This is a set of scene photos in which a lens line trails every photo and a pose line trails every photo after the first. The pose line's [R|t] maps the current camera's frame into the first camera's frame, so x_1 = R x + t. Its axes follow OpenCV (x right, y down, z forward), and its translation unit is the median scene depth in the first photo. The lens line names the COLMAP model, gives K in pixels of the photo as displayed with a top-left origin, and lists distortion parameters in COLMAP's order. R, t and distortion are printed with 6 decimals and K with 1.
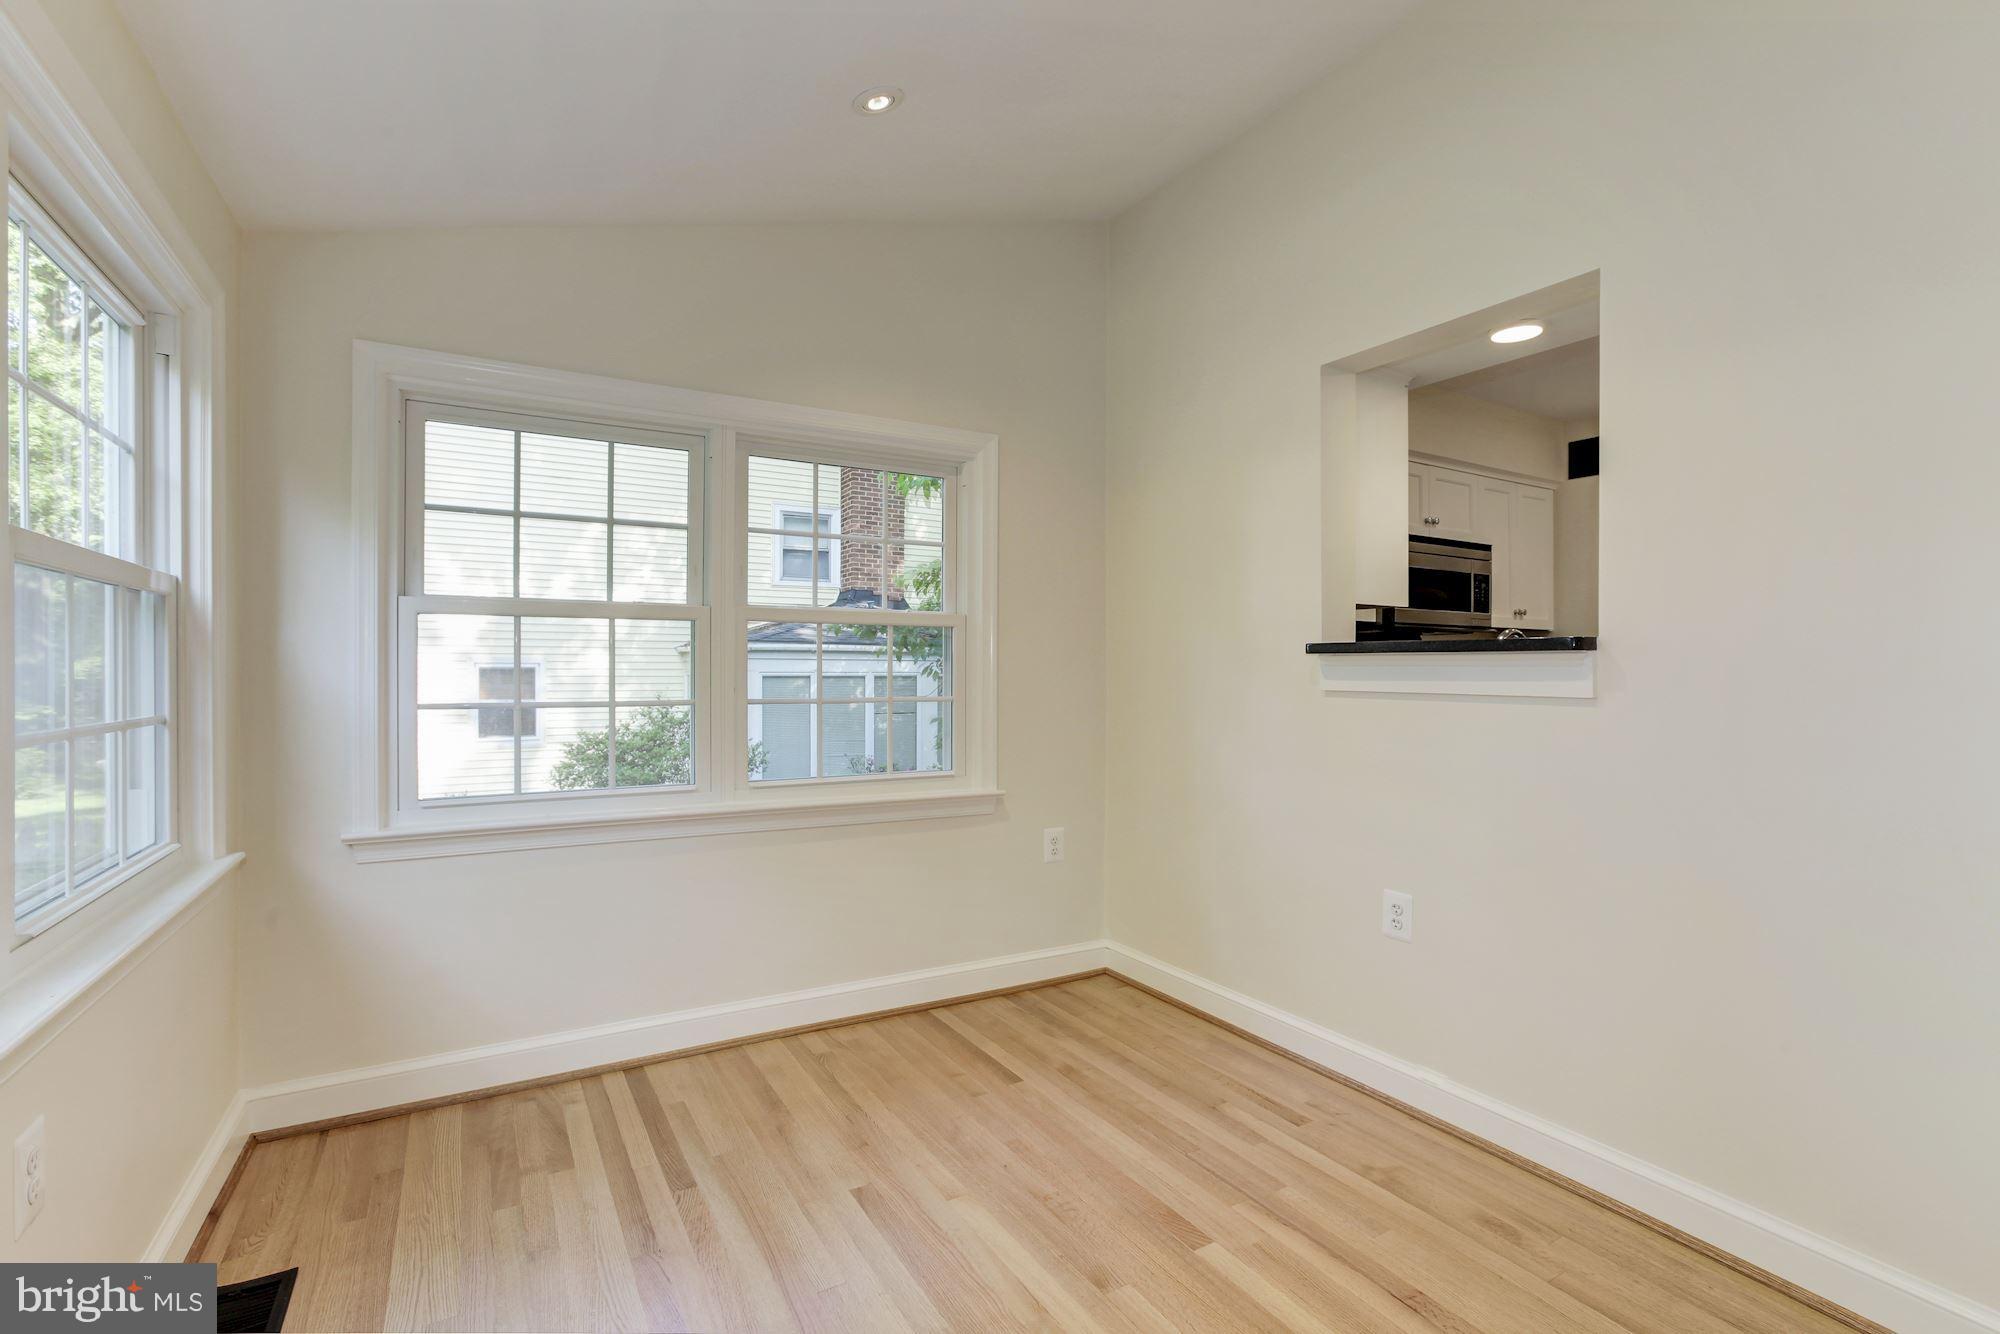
lens RADIAL K [[911.7, 0, 1004.0], [0, 911.7, 665.3], [0, 0, 1]] dist [-0.019870, 0.003612]
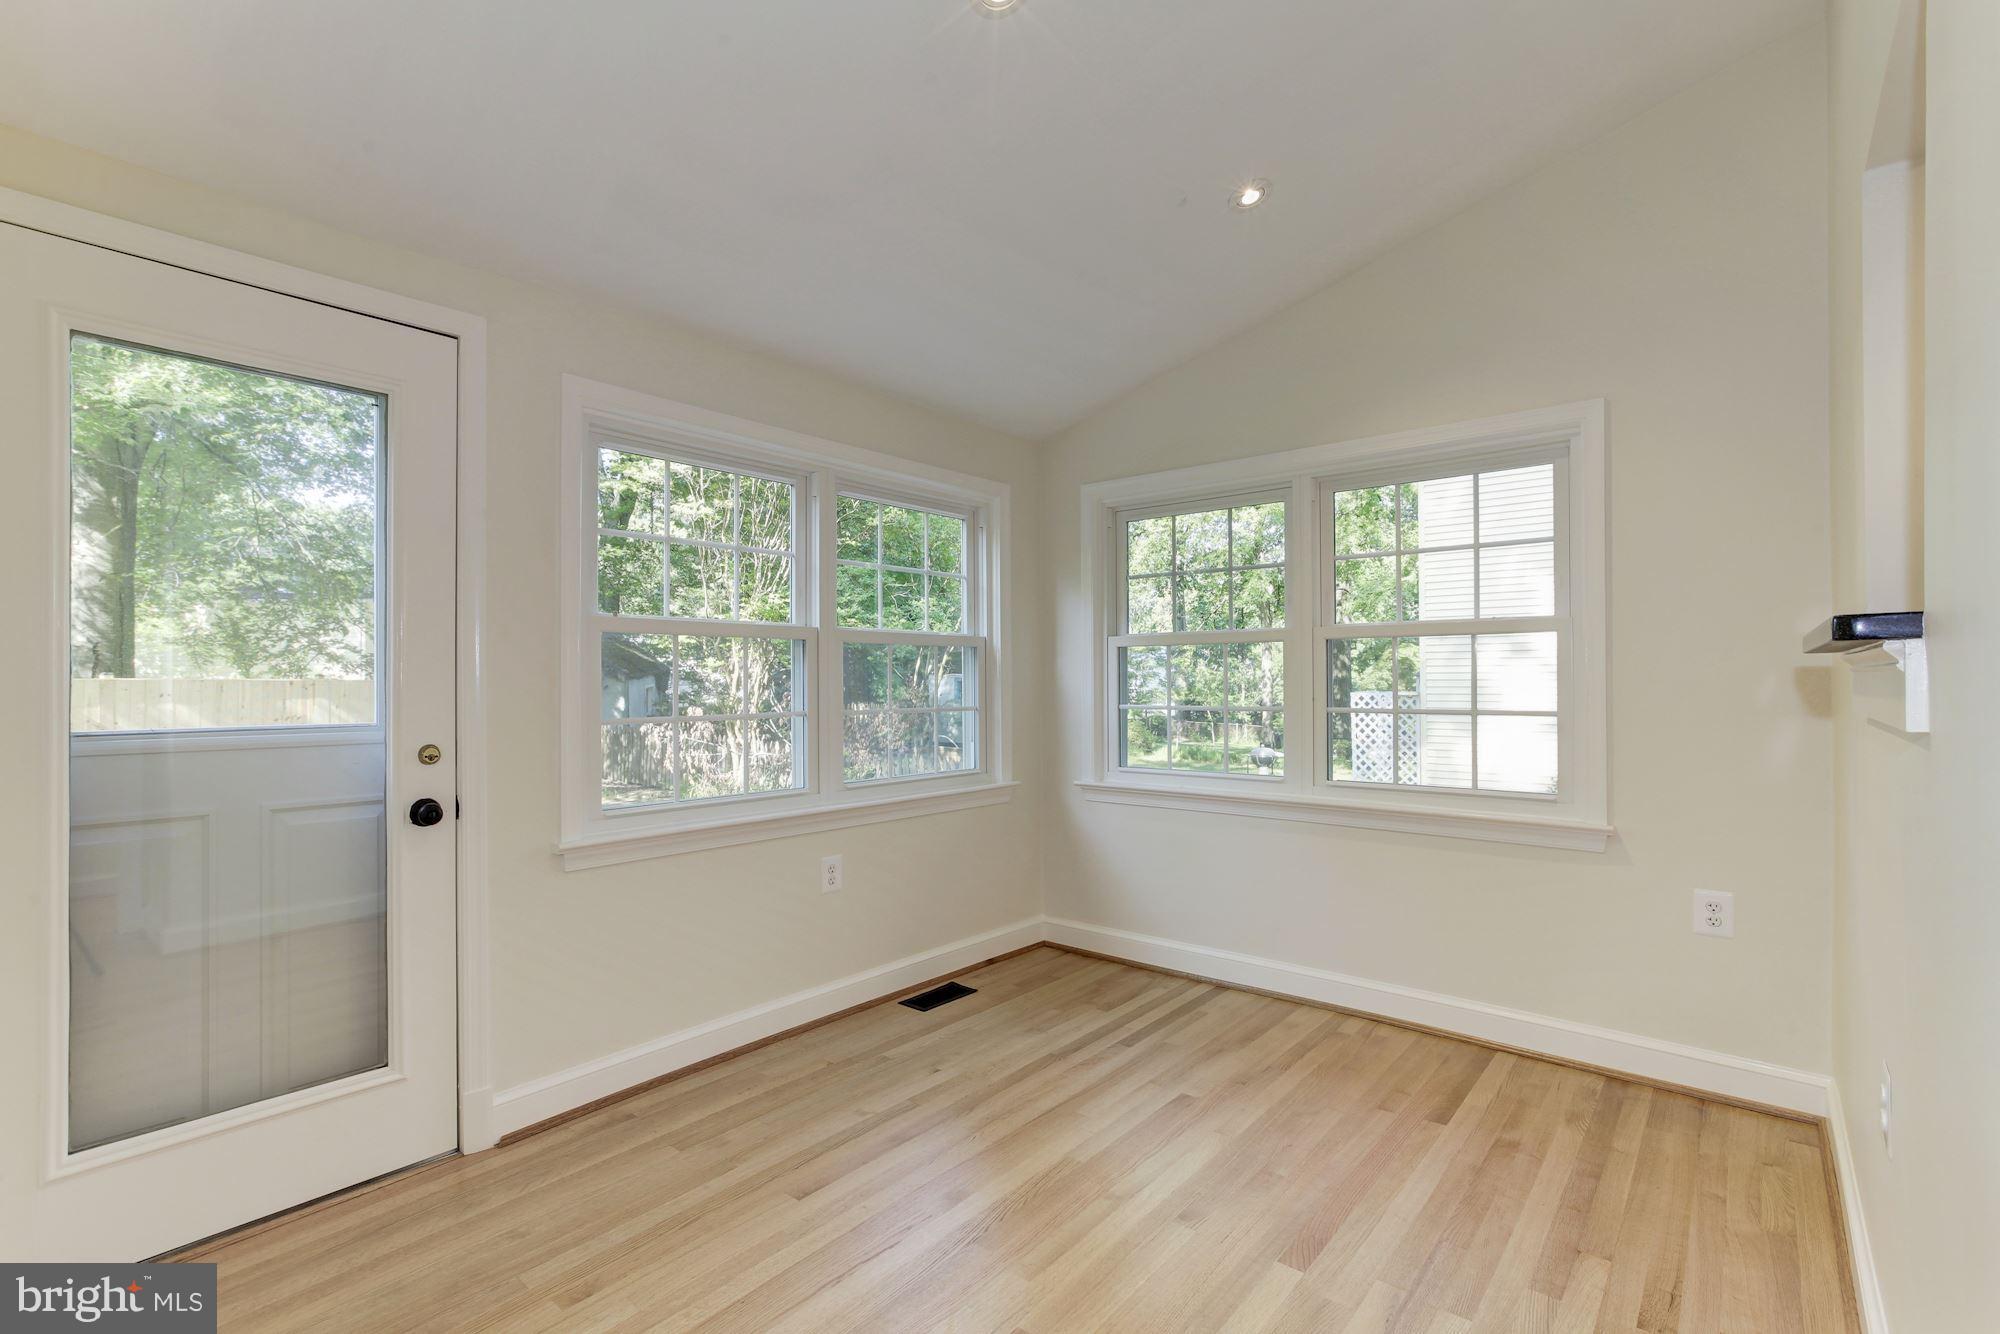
lens RADIAL K [[911.7, 0, 993.9], [0, 911.7, 681.5], [0, 0, 1]] dist [-0.019870, 0.003612]
pose [[0.310575, -0.012177, -0.950471, 0.763192], [0.008609, 0.999913, -0.009998, 0.015593], [0.950510, -0.005078, 0.310653, 0.291716]]
